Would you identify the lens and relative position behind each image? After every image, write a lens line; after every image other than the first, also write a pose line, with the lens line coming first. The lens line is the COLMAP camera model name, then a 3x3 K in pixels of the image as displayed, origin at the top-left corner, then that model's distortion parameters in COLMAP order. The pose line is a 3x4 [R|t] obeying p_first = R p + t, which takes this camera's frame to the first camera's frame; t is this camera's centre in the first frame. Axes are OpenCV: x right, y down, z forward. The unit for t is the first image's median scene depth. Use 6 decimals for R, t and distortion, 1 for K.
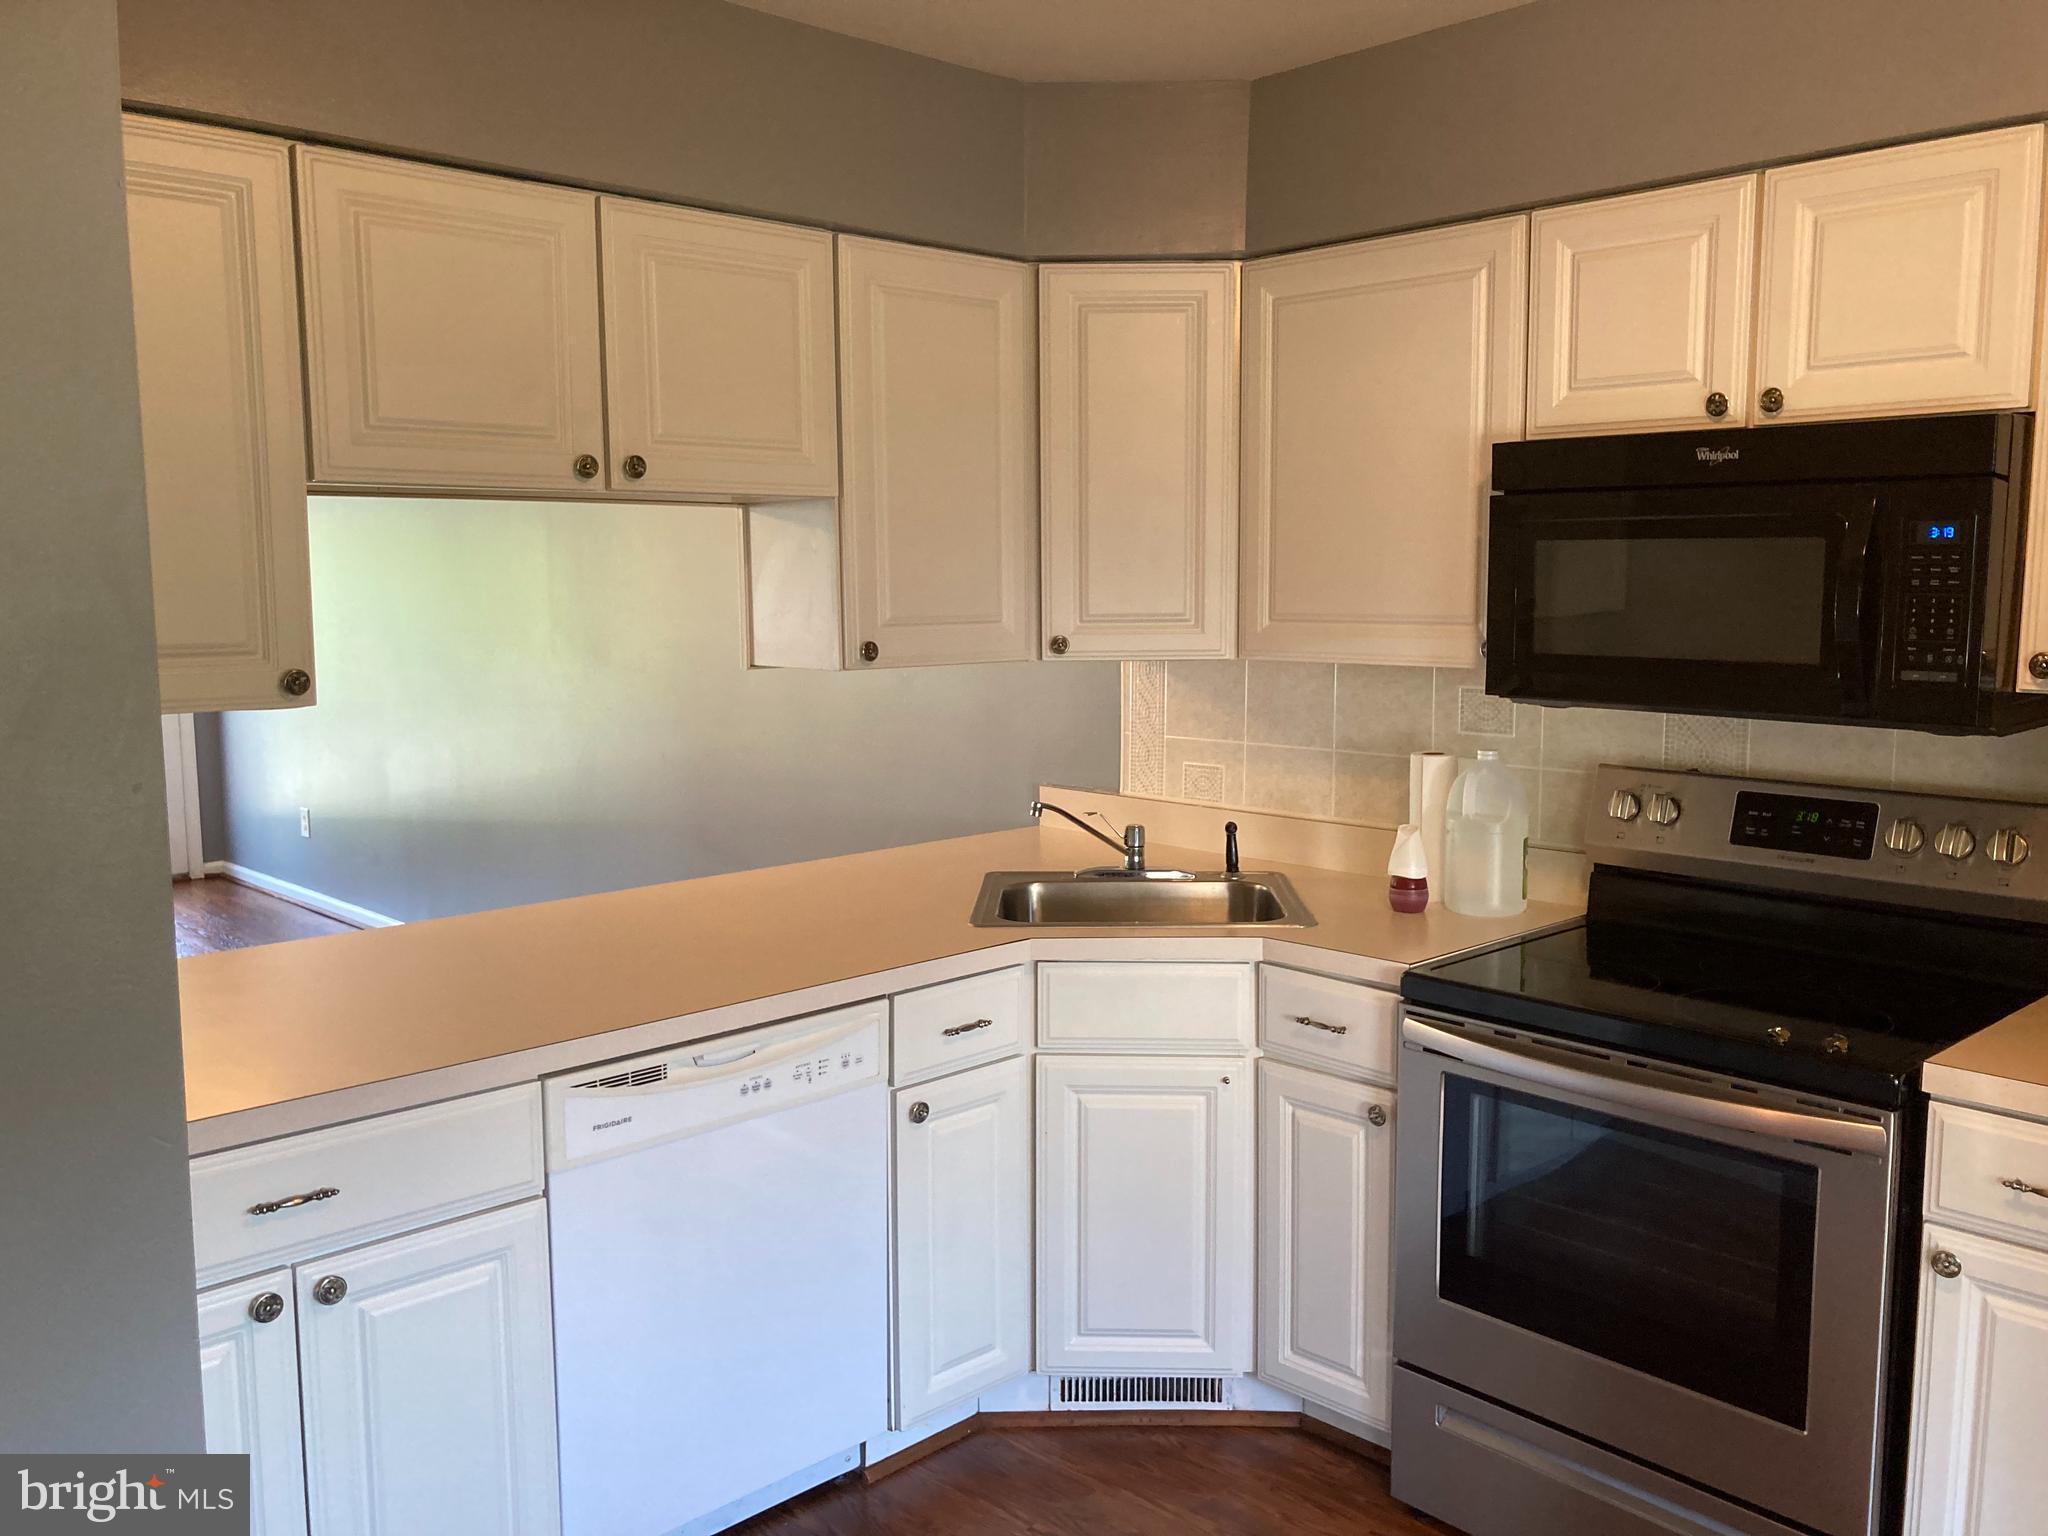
lens RADIAL K [[1686.7, 0, 1034.3], [0, 1686.7, 782.6], [0, 0, 1]] dist [0.036409, -0.030577]
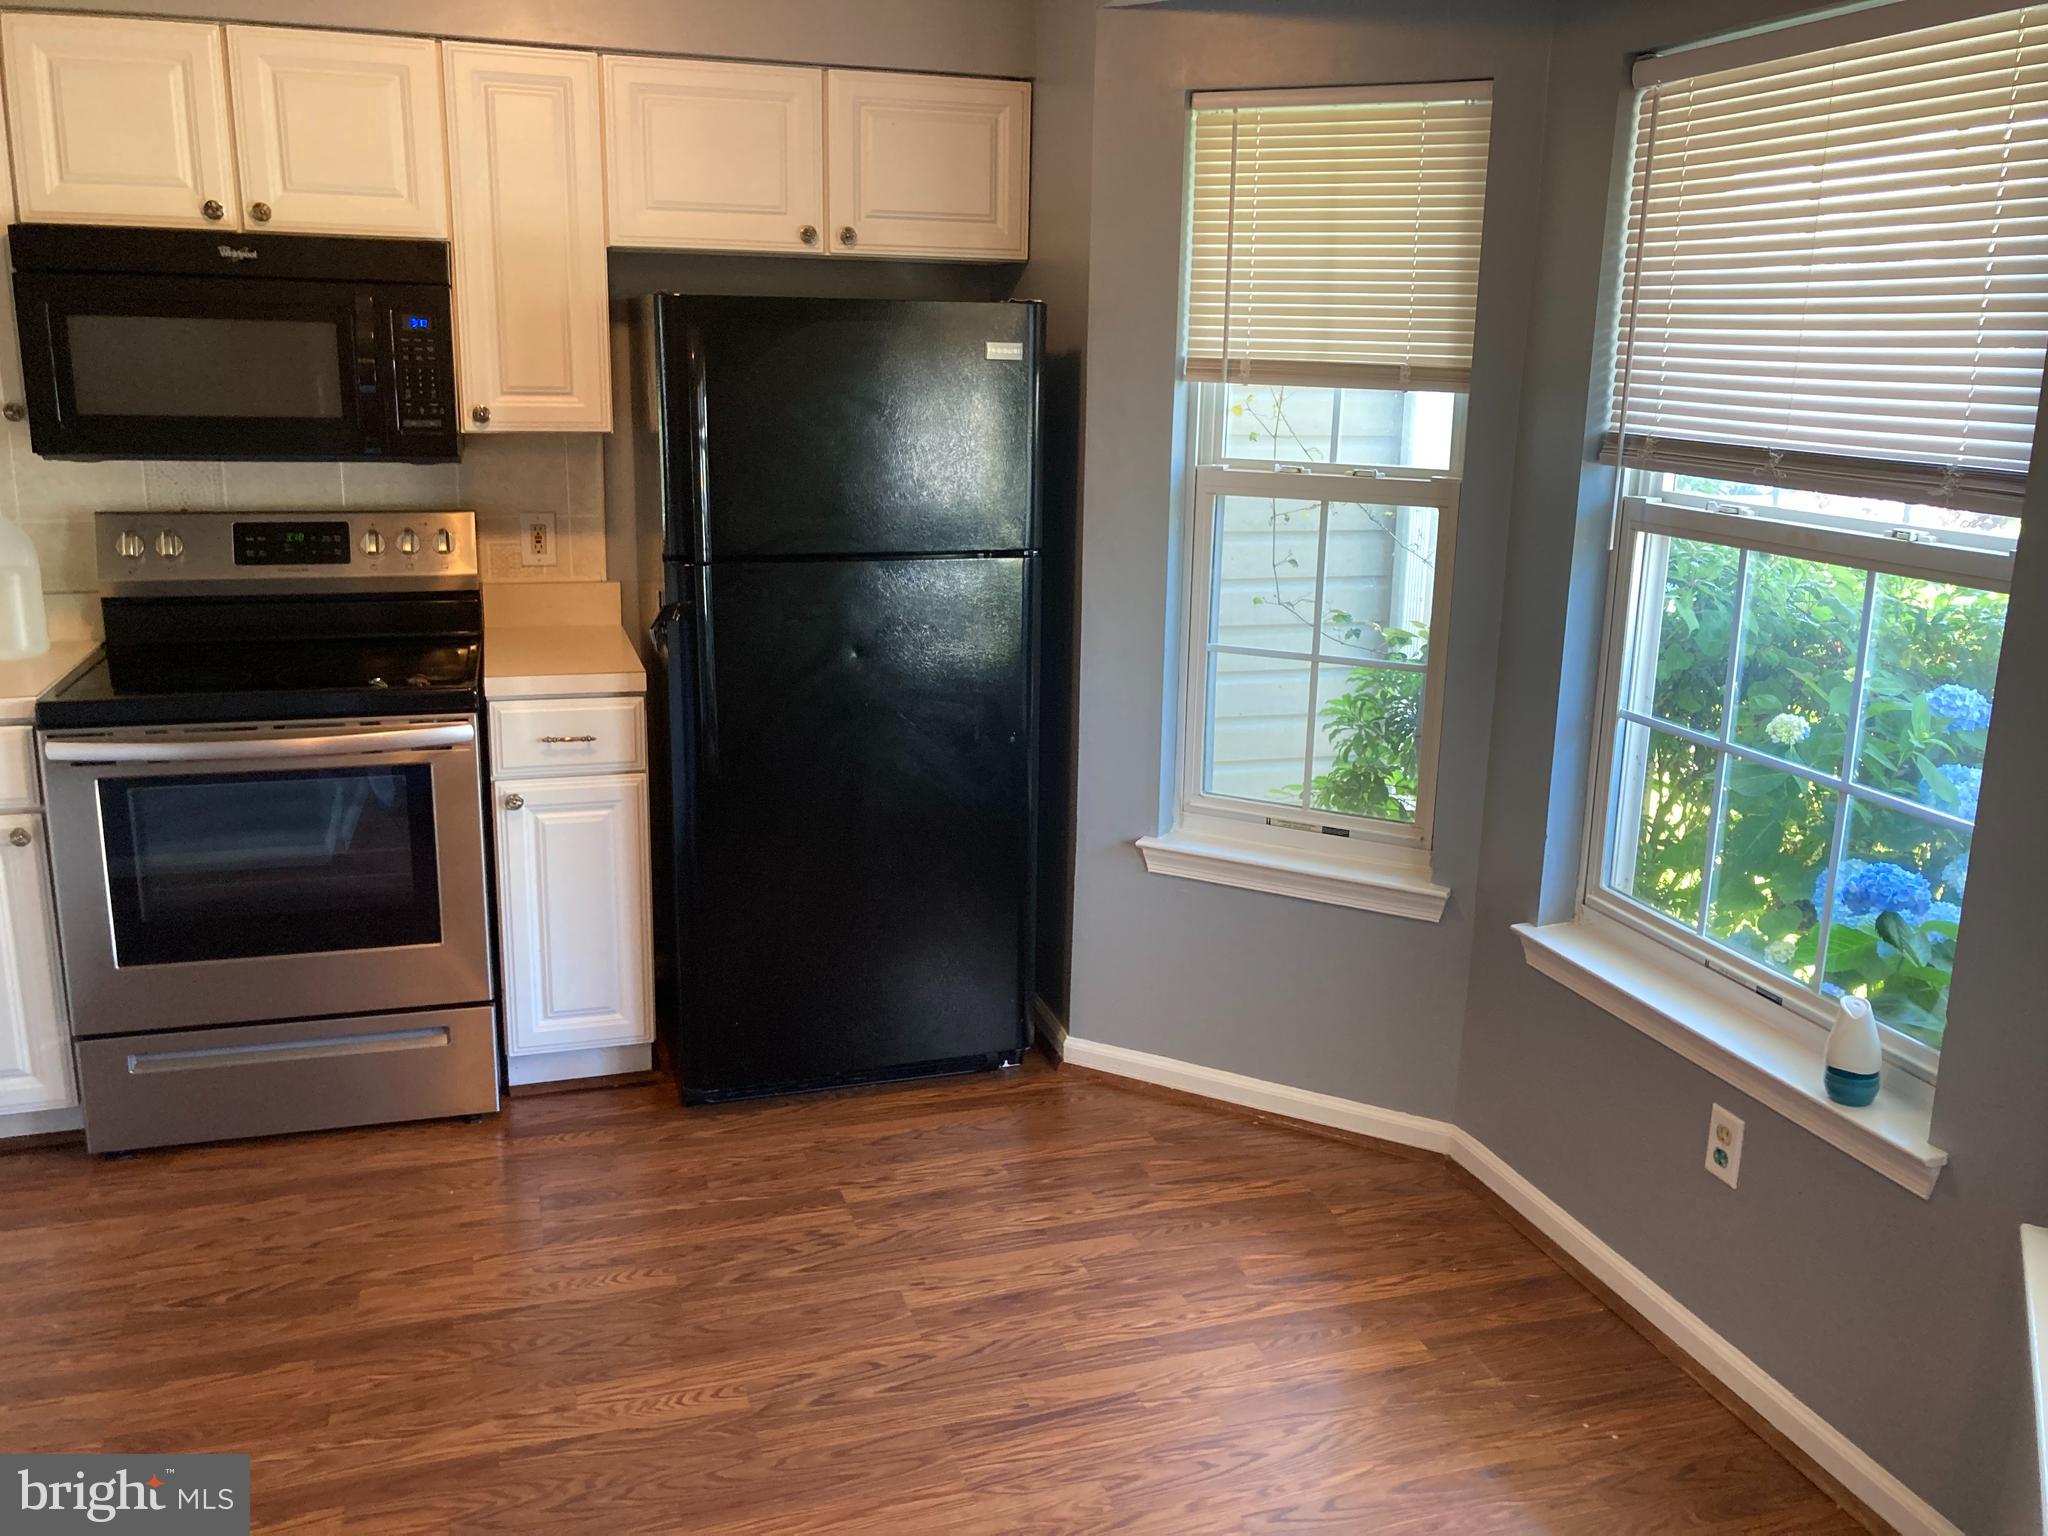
lens RADIAL K [[1686.7, 0, 1019.0], [0, 1686.7, 757.9], [0, 0, 1]] dist [0.036409, -0.030577]
pose [[0.456655, -0.200249, 0.866814, -0.513463], [0.092540, 0.979745, 0.177586, 0.006979], [-0.884818, -0.000881, 0.465937, -0.121966]]
